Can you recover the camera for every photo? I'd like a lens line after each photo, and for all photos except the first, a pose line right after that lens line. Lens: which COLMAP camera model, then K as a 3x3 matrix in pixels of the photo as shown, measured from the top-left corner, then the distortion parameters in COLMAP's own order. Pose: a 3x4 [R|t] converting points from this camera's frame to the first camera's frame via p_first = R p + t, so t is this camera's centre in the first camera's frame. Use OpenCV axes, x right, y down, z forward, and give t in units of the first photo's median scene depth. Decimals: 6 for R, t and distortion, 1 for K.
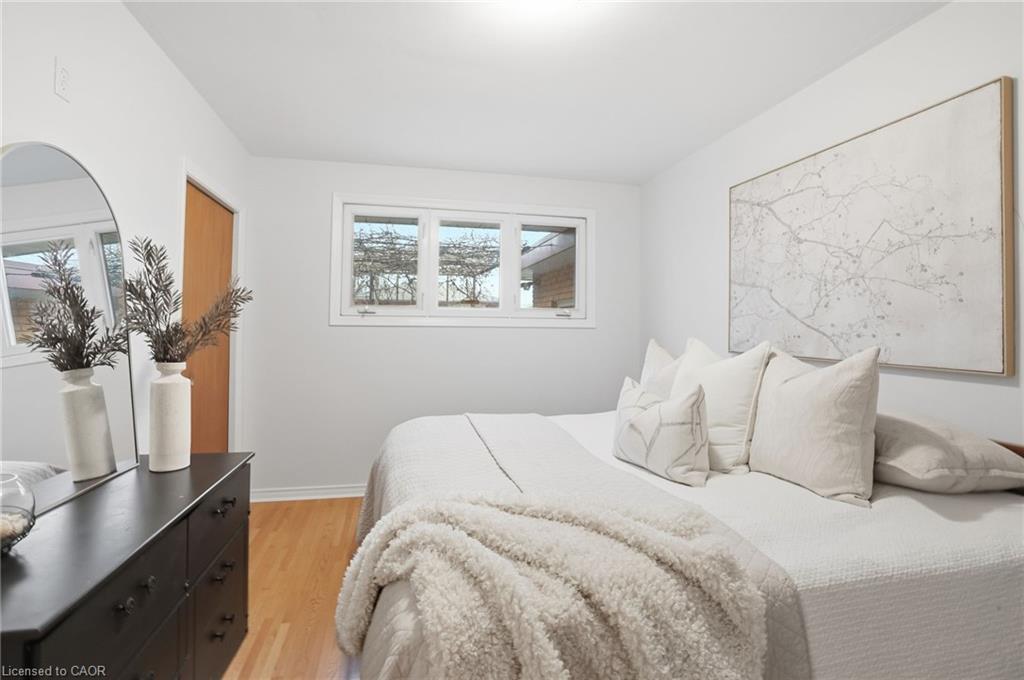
lens RADIAL K [[493.0, 0, 514.1], [0, 493.0, 322.5], [0, 0, 1]] dist [-0.071319, 0.028022]
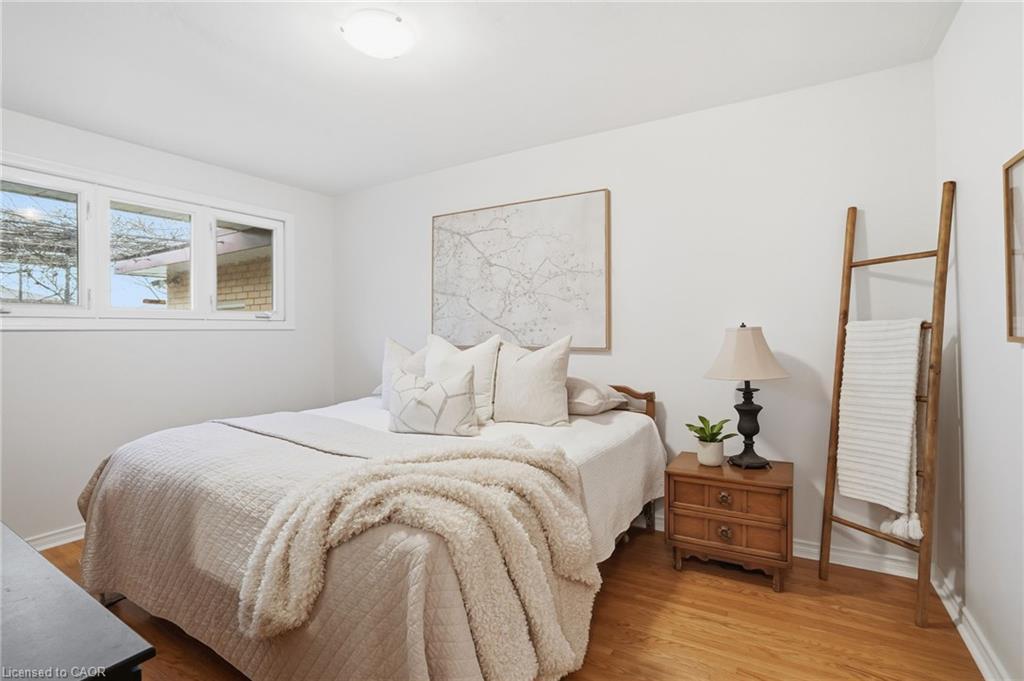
lens RADIAL K [[481.3, 0, 512.6], [0, 481.3, 338.6], [0, 0, 1]] dist [-0.065096, 0.024880]
pose [[0.706179, -0.027203, 0.707511, -0.417828], [0.007313, 0.999489, 0.031131, 0.005151], [-0.707996, -0.016810, 0.706017, -0.055579]]
